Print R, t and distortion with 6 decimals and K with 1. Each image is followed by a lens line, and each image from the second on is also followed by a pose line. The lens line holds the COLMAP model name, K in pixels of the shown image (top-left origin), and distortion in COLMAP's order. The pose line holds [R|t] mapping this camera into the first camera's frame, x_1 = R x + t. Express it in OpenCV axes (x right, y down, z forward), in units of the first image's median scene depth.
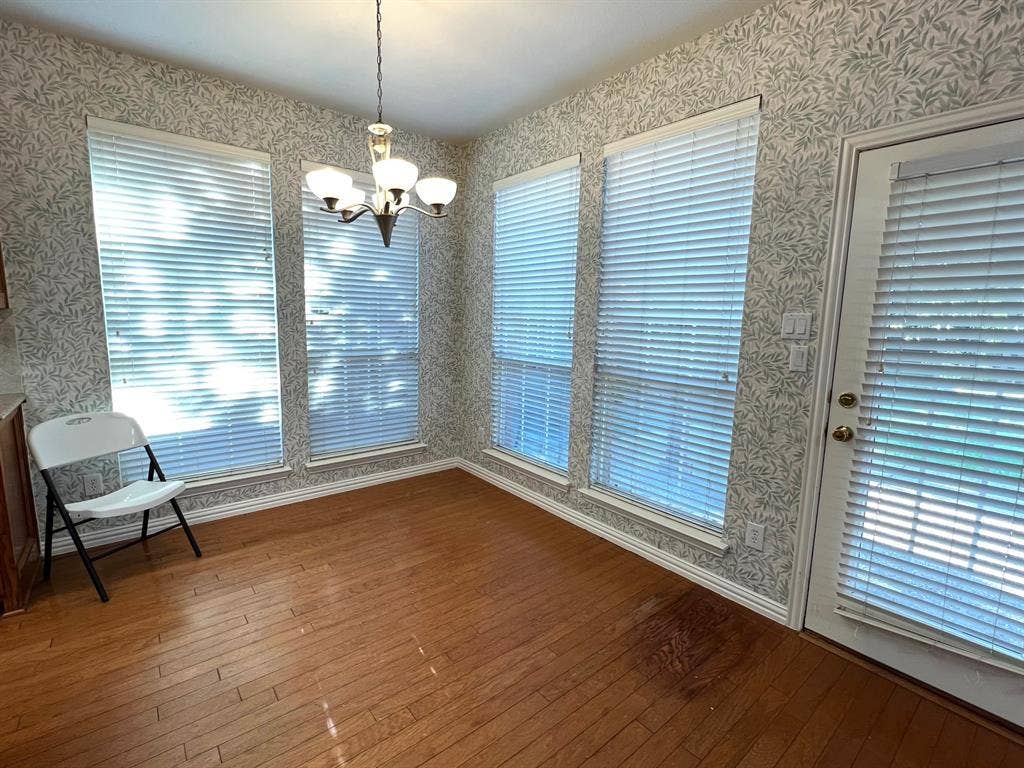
lens RADIAL K [[482.3, 0, 507.3], [0, 482.3, 384.9], [0, 0, 1]] dist [-0.004880, 0.001693]
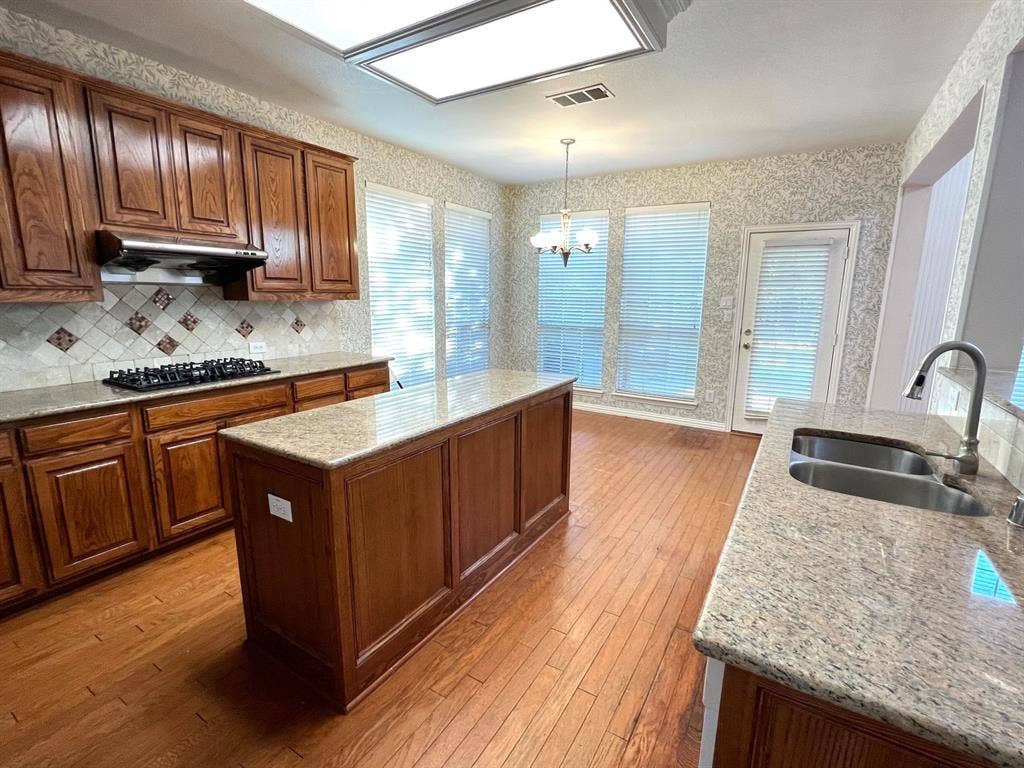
lens RADIAL K [[482.3, 0, 509.7], [0, 482.3, 385.6], [0, 0, 1]] dist [-0.004880, 0.001693]
pose [[0.943316, -0.072504, 0.323881, -0.793564], [0.056977, 0.996737, 0.057181, 0.058811], [-0.326970, -0.035486, 0.944368, -0.595735]]
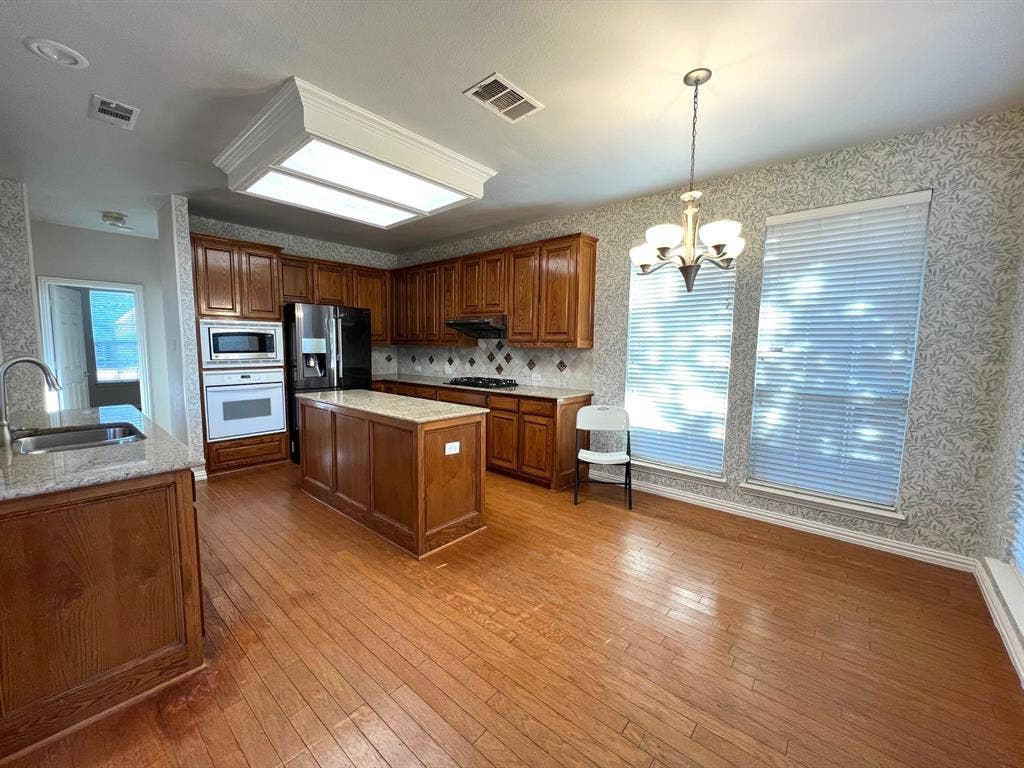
lens RADIAL K [[412.7, 0, 508.6], [0, 412.7, 380.6], [0, 0, 1]] dist [-0.005347, -0.000376]
pose [[0.163414, 0.064763, -0.984430, 0.463542], [-0.152672, 0.987482, 0.039620, -0.029837], [0.974673, 0.143821, 0.171256, 0.294540]]
